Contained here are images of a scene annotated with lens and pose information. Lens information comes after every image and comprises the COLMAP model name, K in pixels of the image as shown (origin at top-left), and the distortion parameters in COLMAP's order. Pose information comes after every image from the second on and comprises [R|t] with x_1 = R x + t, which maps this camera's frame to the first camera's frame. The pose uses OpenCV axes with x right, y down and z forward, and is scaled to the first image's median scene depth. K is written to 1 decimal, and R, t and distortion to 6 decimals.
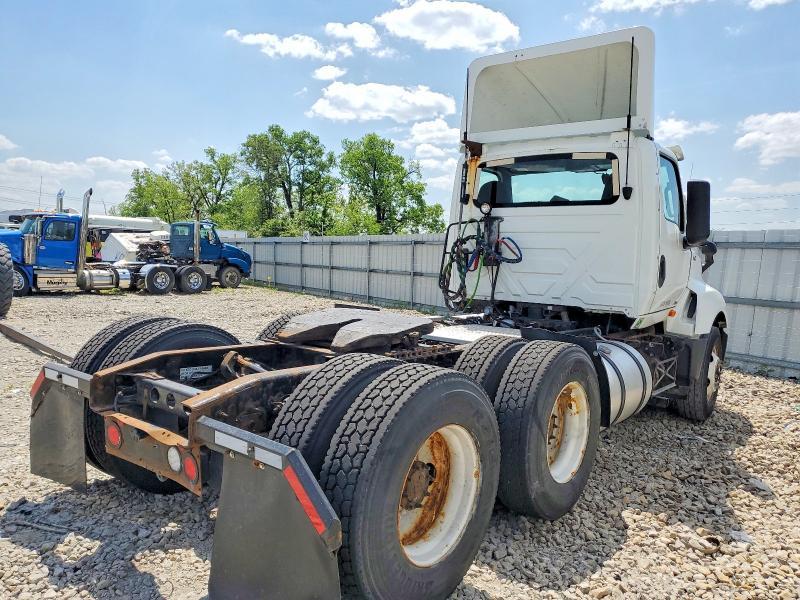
lens RADIAL K [[610.9, 0, 400.0], [0, 610.9, 300.0], [0, 0, 1]] dist [0.022819, -0.001094]
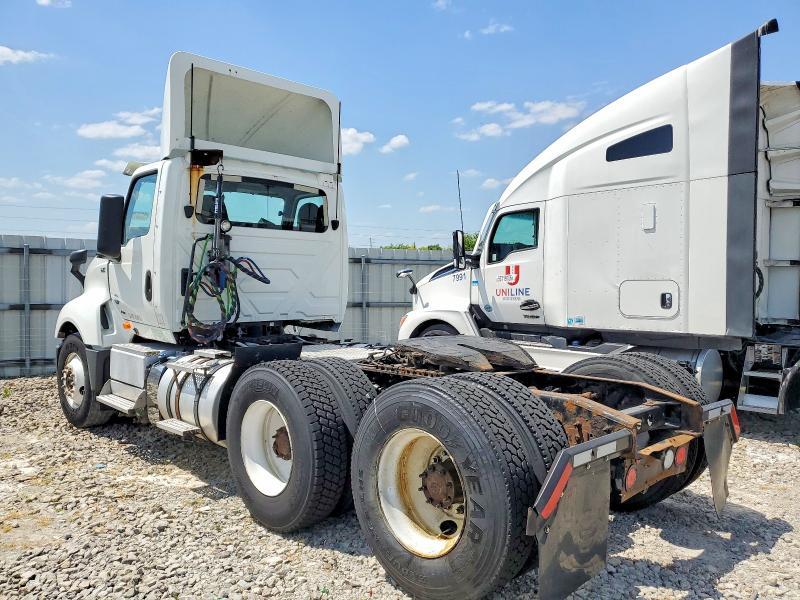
lens RADIAL K [[610.9, 0, 400.0], [0, 610.9, 300.0], [0, 0, 1]] dist [0.022819, -0.001094]
pose [[0.119305, -0.073617, 0.990125, -0.762526], [0.063241, 0.995786, 0.066417, -0.085487], [-0.990841, 0.054693, 0.123458, 0.642852]]
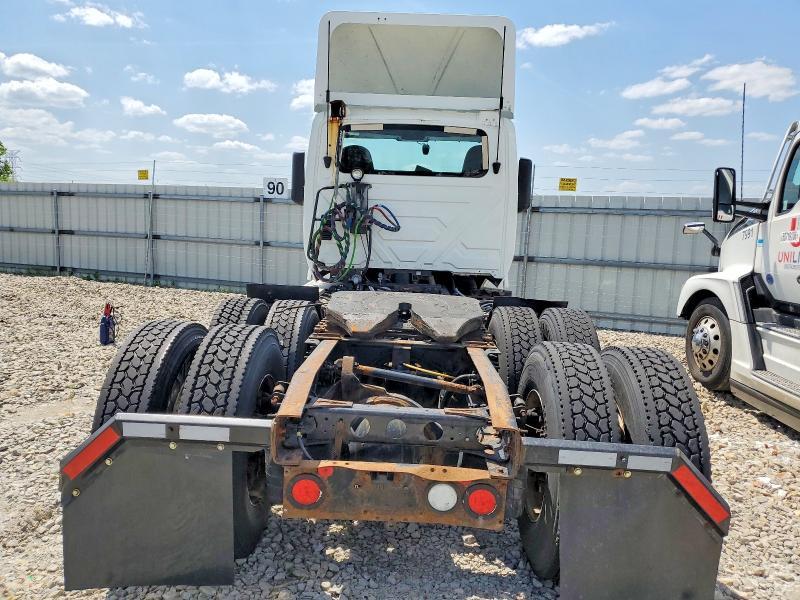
lens RADIAL K [[610.9, 0, 400.0], [0, 610.9, 300.0], [0, 0, 1]] dist [0.022819, -0.001094]
pose [[0.804686, -0.082173, 0.587987, -0.398120], [0.035508, 0.995264, 0.090496, -0.037179], [-0.592639, -0.051943, 0.803792, 0.172328]]
